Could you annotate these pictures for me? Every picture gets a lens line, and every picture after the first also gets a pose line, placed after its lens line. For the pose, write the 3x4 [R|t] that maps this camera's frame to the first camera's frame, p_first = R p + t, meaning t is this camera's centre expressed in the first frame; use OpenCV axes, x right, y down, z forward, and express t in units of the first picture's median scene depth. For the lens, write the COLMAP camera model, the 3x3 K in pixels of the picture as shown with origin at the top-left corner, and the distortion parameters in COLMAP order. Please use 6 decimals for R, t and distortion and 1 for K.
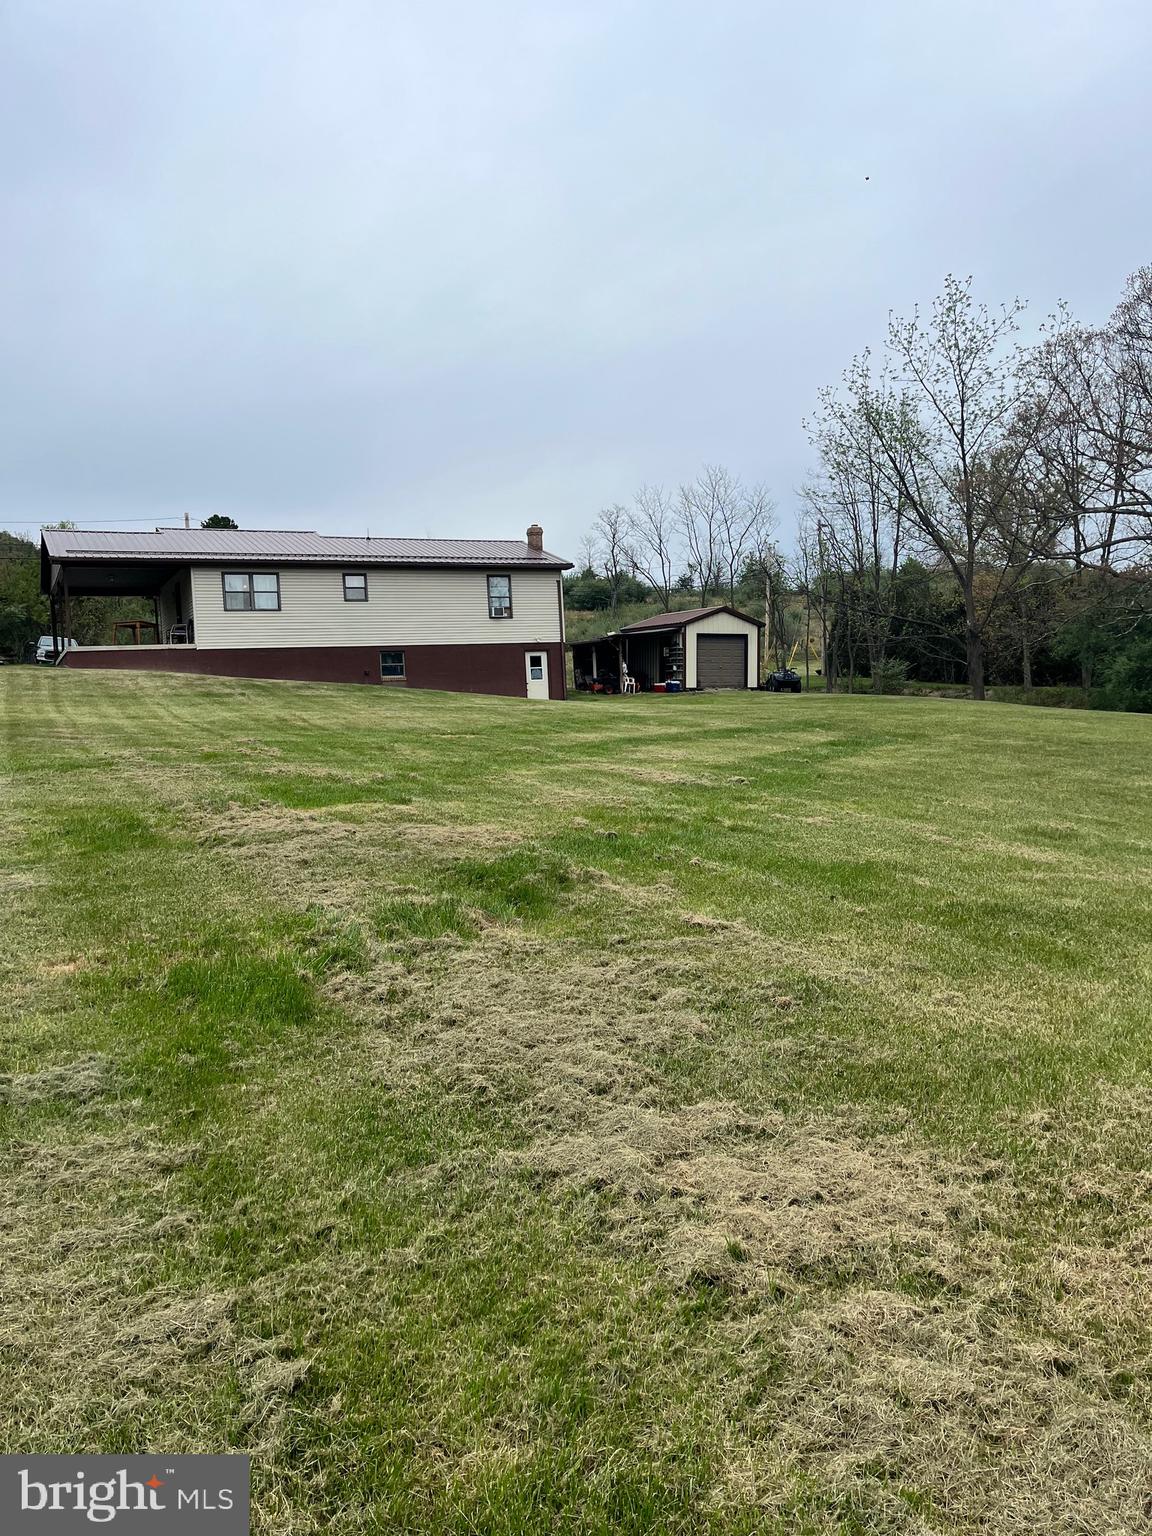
lens RADIAL K [[1162.0, 0, 580.5], [0, 1162.0, 769.9], [0, 0, 1]] dist [0.074545, -0.090966]
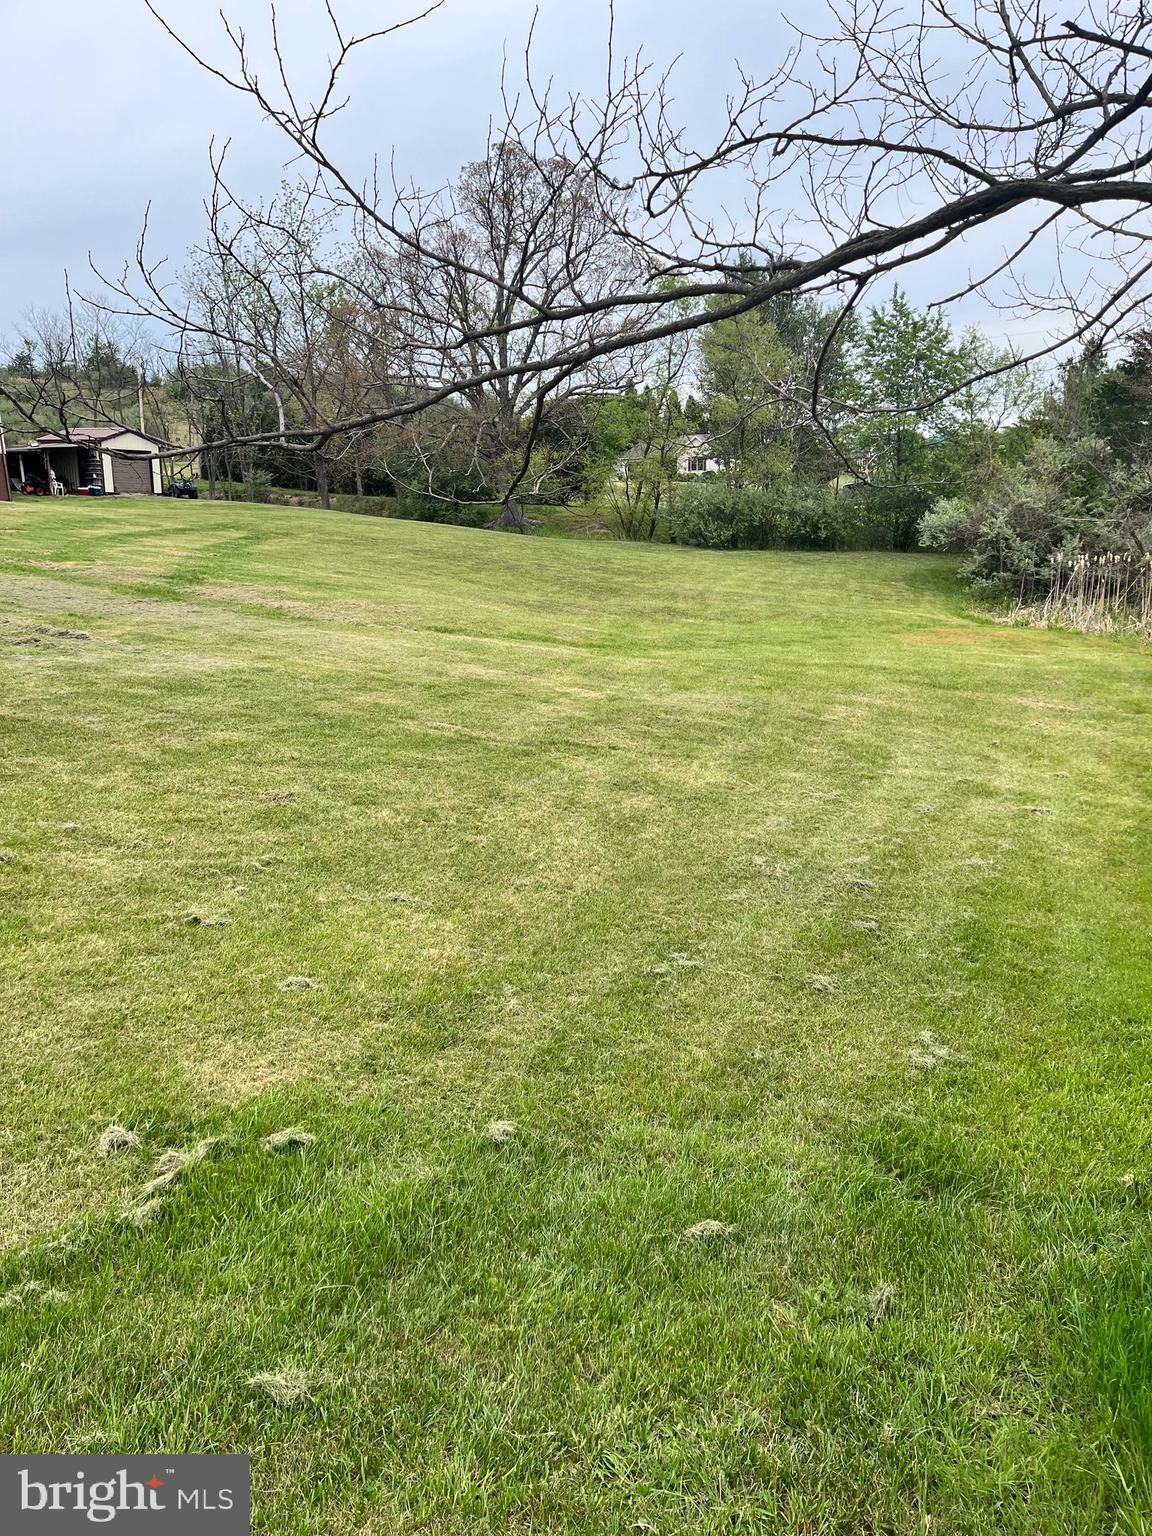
lens RADIAL K [[1162.0, 0, 590.9], [0, 1162.0, 768.8], [0, 0, 1]] dist [0.074545, -0.090966]
pose [[0.858221, -0.094904, 0.504431, -0.132521], [0.006897, 0.984801, 0.173547, 0.009082], [-0.513234, -0.145462, 0.845832, -0.422522]]
